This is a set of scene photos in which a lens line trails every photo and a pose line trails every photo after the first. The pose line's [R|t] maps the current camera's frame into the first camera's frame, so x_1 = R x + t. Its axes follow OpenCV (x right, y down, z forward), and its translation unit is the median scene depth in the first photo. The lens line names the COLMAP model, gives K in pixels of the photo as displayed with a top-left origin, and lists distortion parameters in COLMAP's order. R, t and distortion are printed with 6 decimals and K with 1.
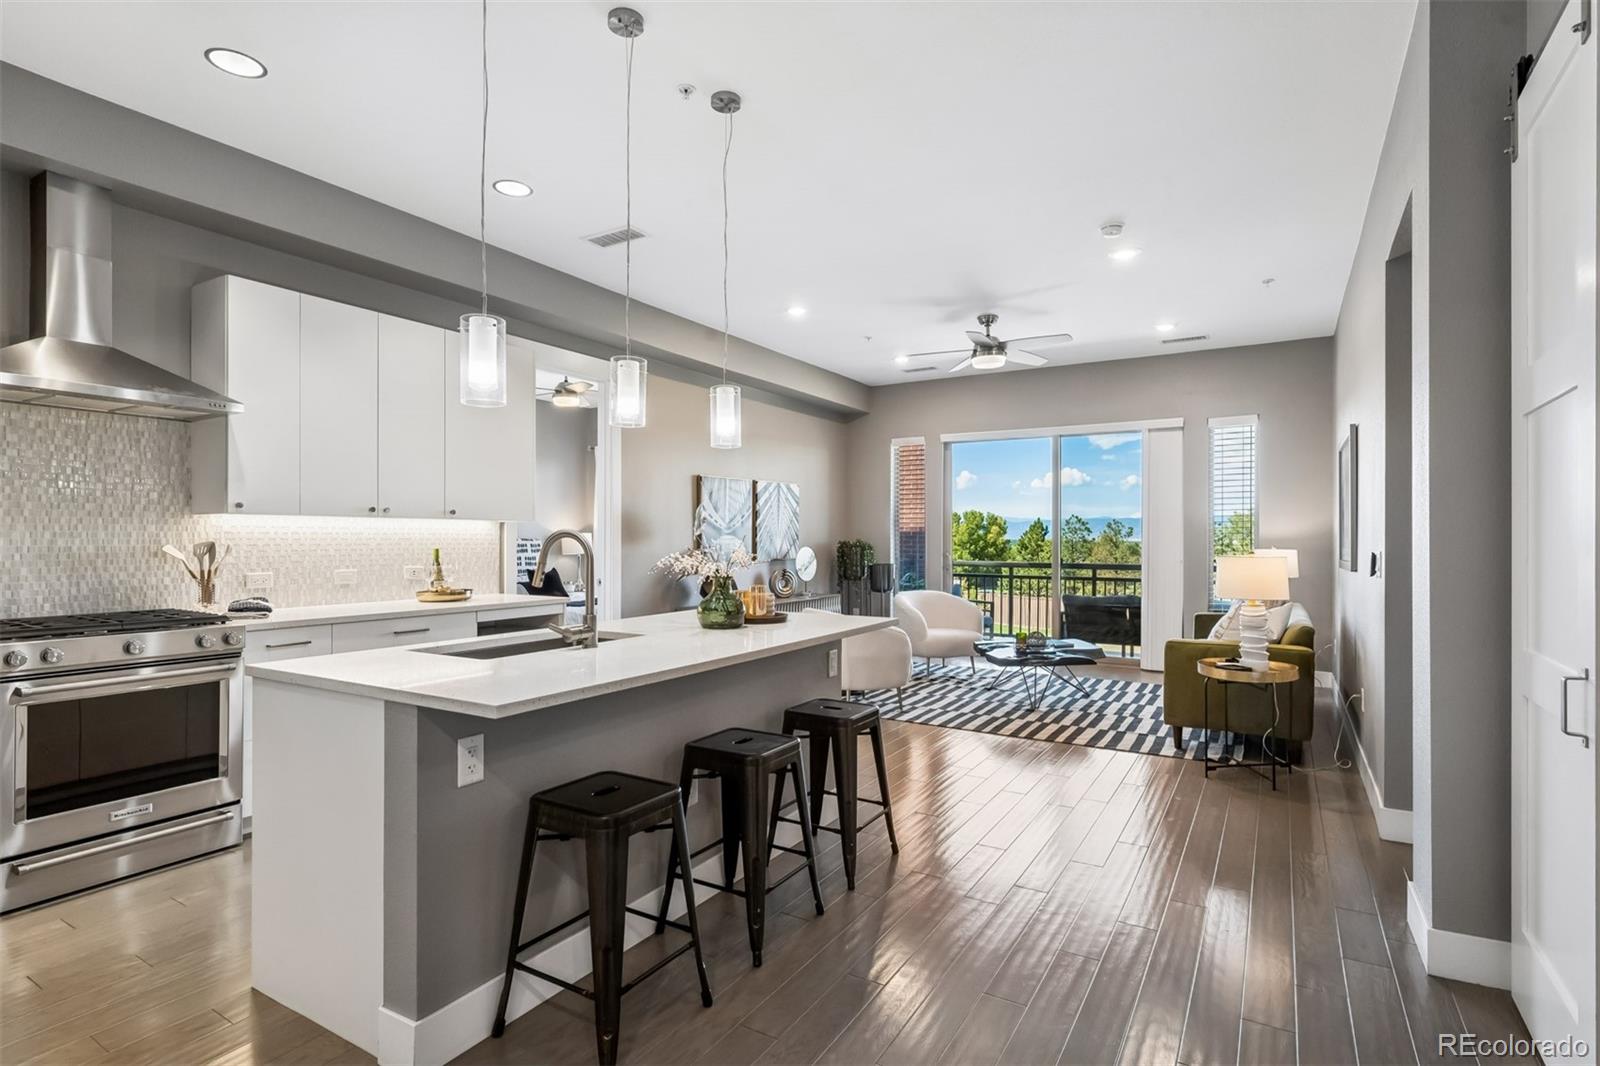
lens RADIAL K [[816.3, 0, 785.0], [0, 816.3, 542.6], [0, 0, 1]] dist [0.000402, 0.000445]
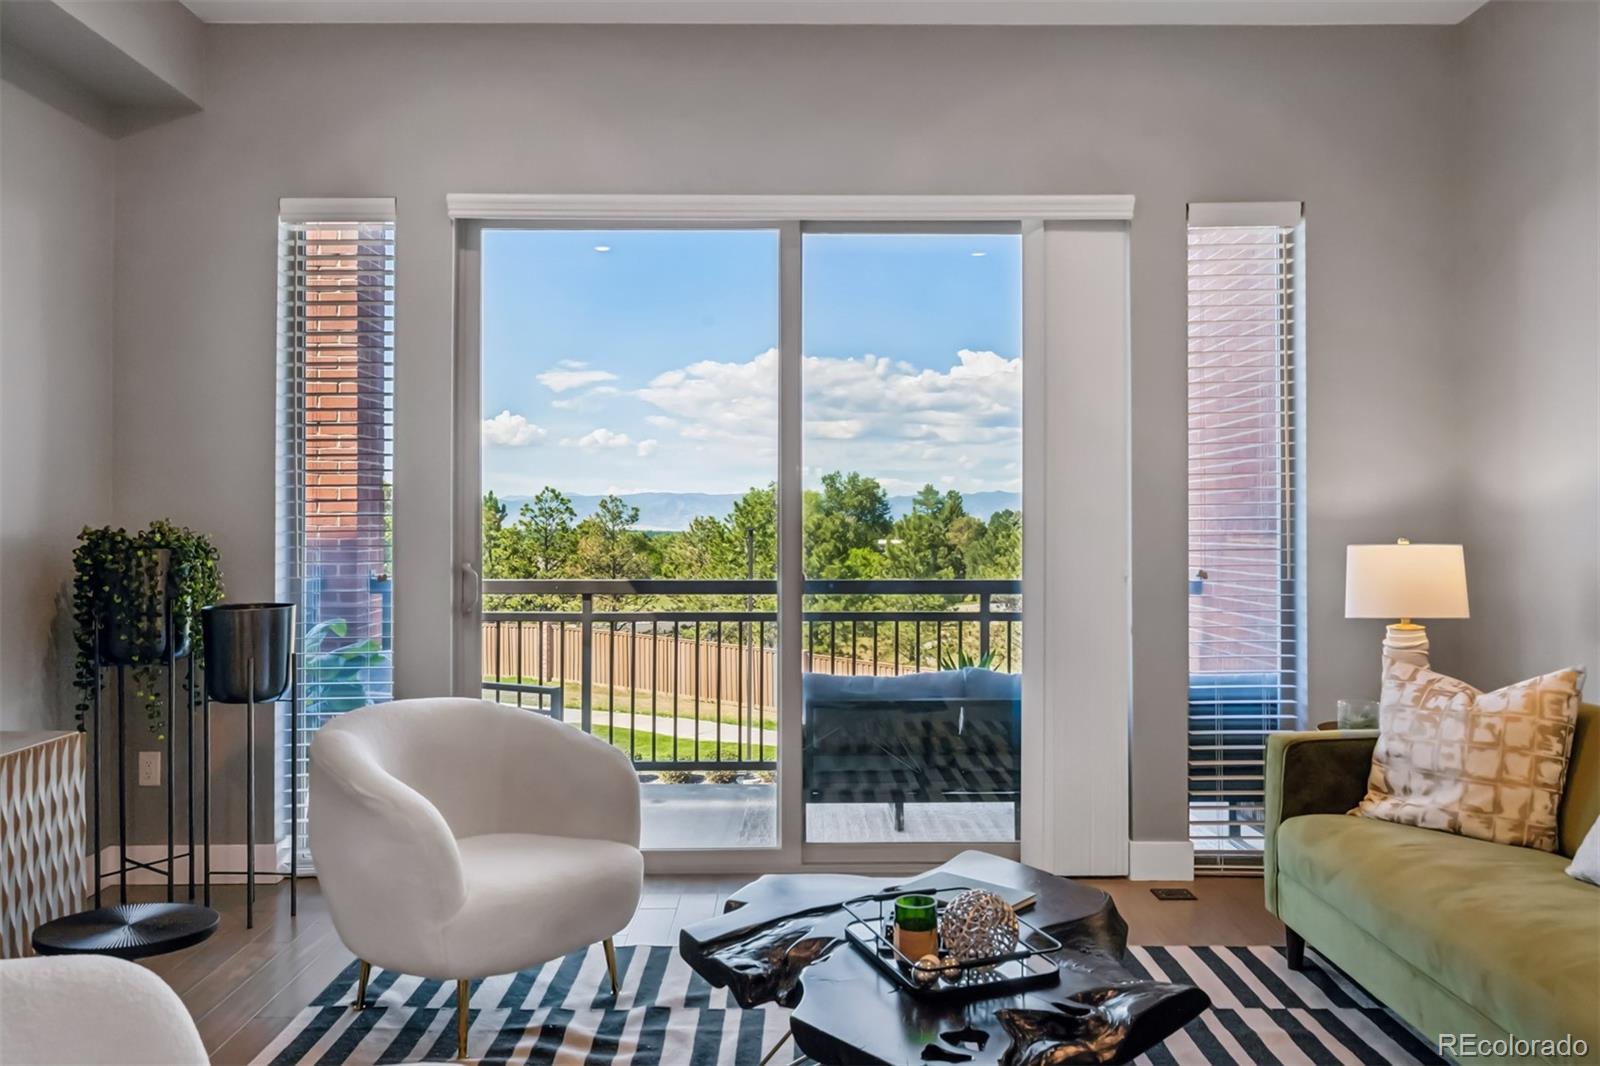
lens RADIAL K [[1251.3, 0, 800.9], [0, 1251.3, 516.4], [0, 0, 1]] dist [-0.005681, 0.001621]
pose [[0.843882, 0.001742, 0.536526, 0.051172], [0.005369, 0.999917, -0.011691, 0.000475], [-0.536502, 0.012747, 0.843803, 0.585695]]
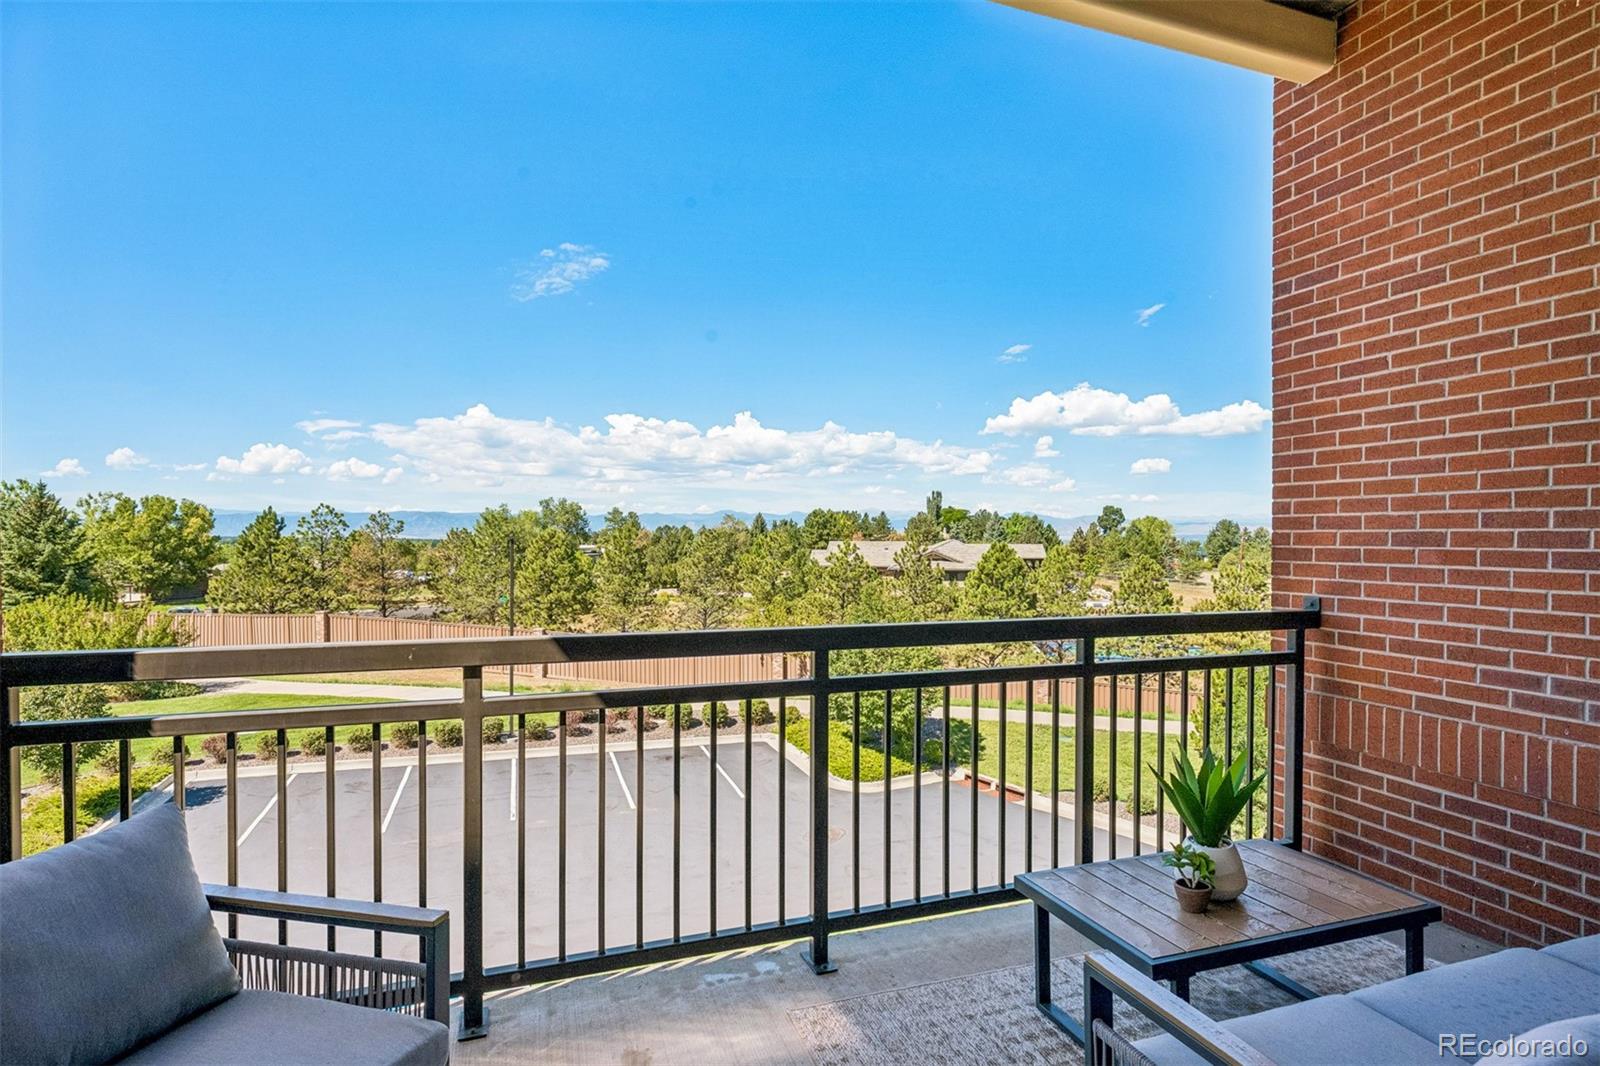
lens RADIAL K [[805.3, 0, 778.0], [0, 805.3, 545.2], [0, 0, 1]] dist [0.001646, -0.001180]
pose [[0.633023, -0.008899, 0.774082, 0.225603], [0.003086, 0.999955, 0.008971, -0.002908], [-0.774127, -0.003290, 0.633022, 1.102550]]
